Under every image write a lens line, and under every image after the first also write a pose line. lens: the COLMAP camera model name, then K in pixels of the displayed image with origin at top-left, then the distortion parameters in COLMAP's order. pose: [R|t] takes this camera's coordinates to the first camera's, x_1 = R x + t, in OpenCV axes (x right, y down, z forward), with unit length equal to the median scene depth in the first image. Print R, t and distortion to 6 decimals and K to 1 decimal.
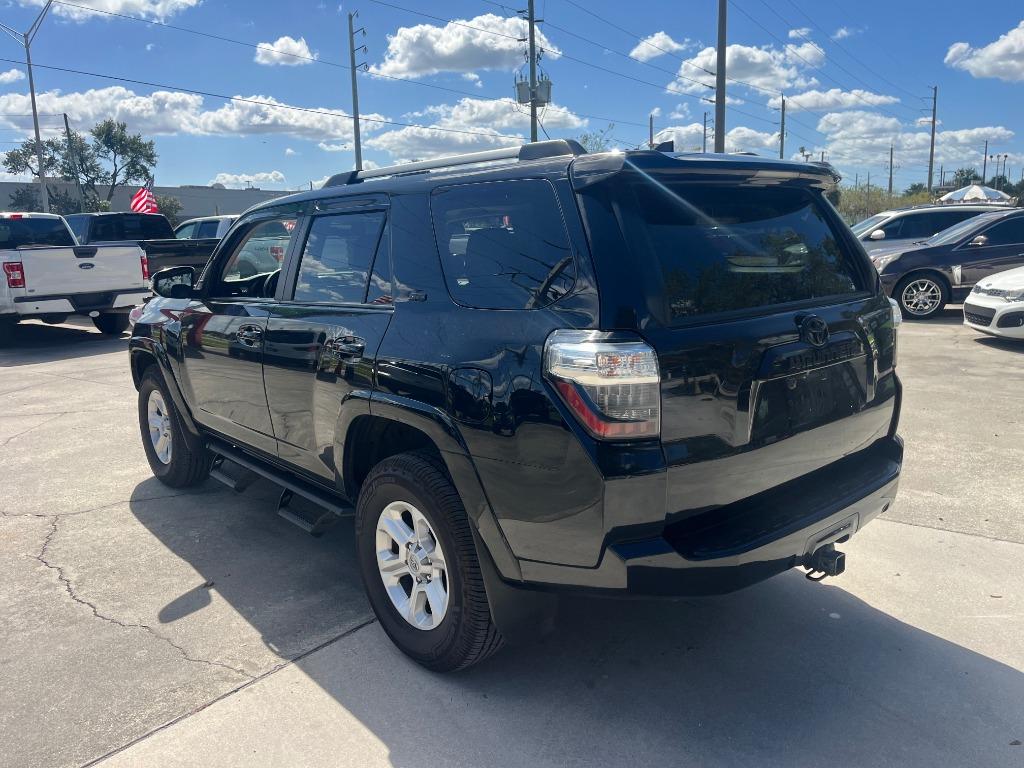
lens RADIAL K [[785.3, 0, 513.6], [0, 785.3, 362.4], [0, 0, 1]] dist [0.091595, -0.130281]
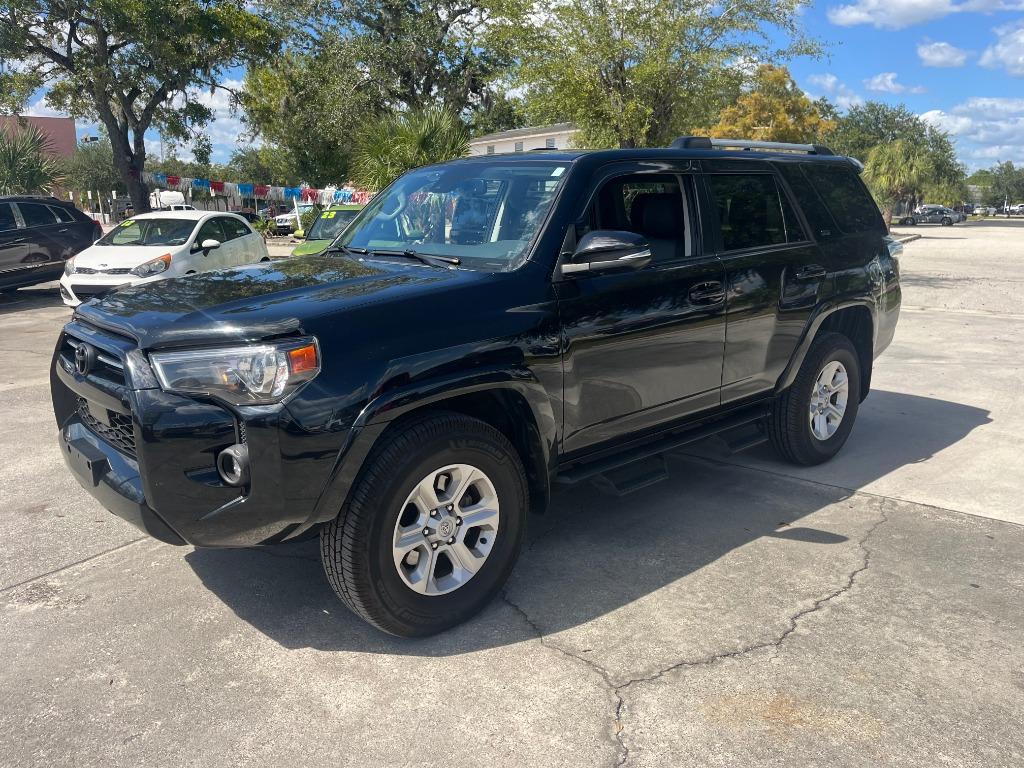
lens RADIAL K [[785.3, 0, 513.6], [0, 785.3, 362.4], [0, 0, 1]] dist [0.091595, -0.130281]
pose [[-0.029539, -0.175286, 0.984074, -0.398196], [0.175410, 0.968317, 0.177745, -0.050940], [-0.984052, 0.177867, 0.002144, 0.382248]]
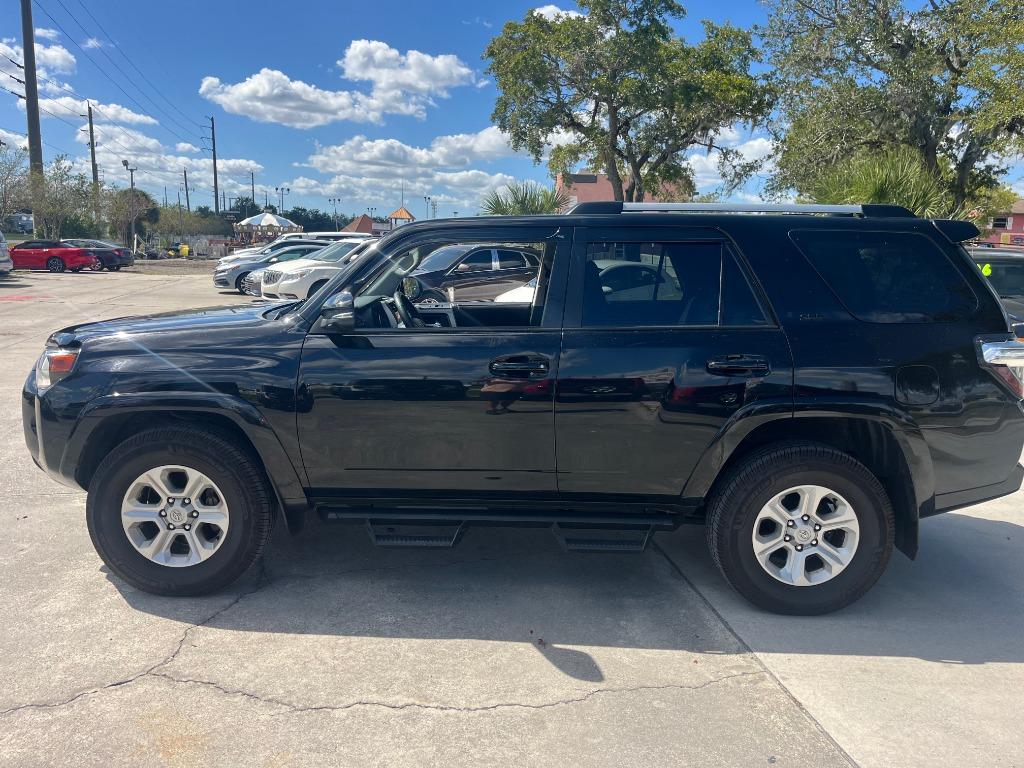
lens RADIAL K [[785.3, 0, 513.6], [0, 785.3, 362.4], [0, 0, 1]] dist [0.091595, -0.130281]
pose [[0.651306, -0.072347, 0.755359, -0.316075], [0.088973, 0.995859, 0.018664, -0.017178], [-0.753581, 0.055050, 0.655046, 0.124423]]
